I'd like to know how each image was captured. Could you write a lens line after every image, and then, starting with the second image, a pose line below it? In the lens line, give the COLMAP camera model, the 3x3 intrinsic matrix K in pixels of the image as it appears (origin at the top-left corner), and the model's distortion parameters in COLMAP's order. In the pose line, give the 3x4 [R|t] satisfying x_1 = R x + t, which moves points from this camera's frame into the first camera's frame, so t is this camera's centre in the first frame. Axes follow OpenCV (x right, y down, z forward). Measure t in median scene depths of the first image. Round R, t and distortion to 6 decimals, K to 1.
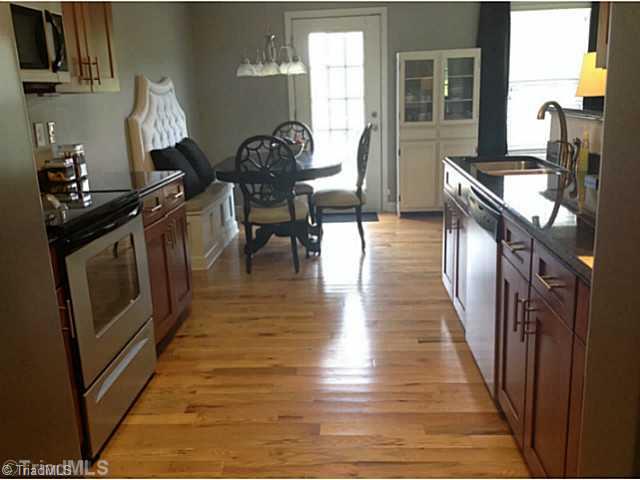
lens RADIAL K [[585.6, 0, 320.2], [0, 585.6, 239.4], [0, 0, 1]] dist [0.042547, 0.000000]
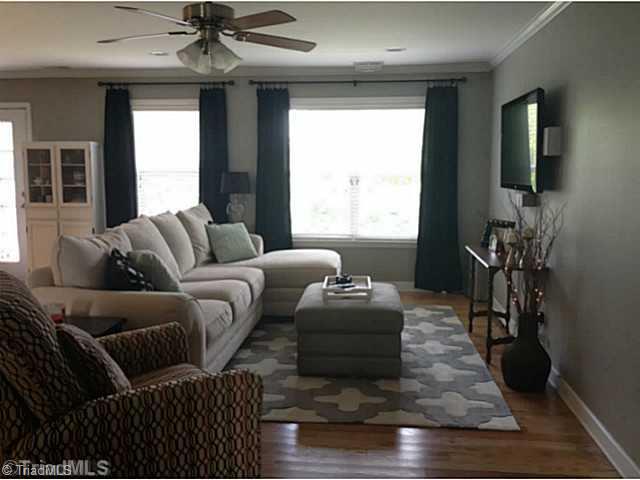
lens RADIAL K [[585.6, 0, 319.9], [0, 585.6, 238.4], [0, 0, 1]] dist [0.042547, 0.000000]
pose [[0.998006, 0.050028, -0.038476, 0.742526], [-0.054552, 0.990367, -0.127272, -0.019979], [0.031738, 0.129117, 0.991121, -0.083430]]
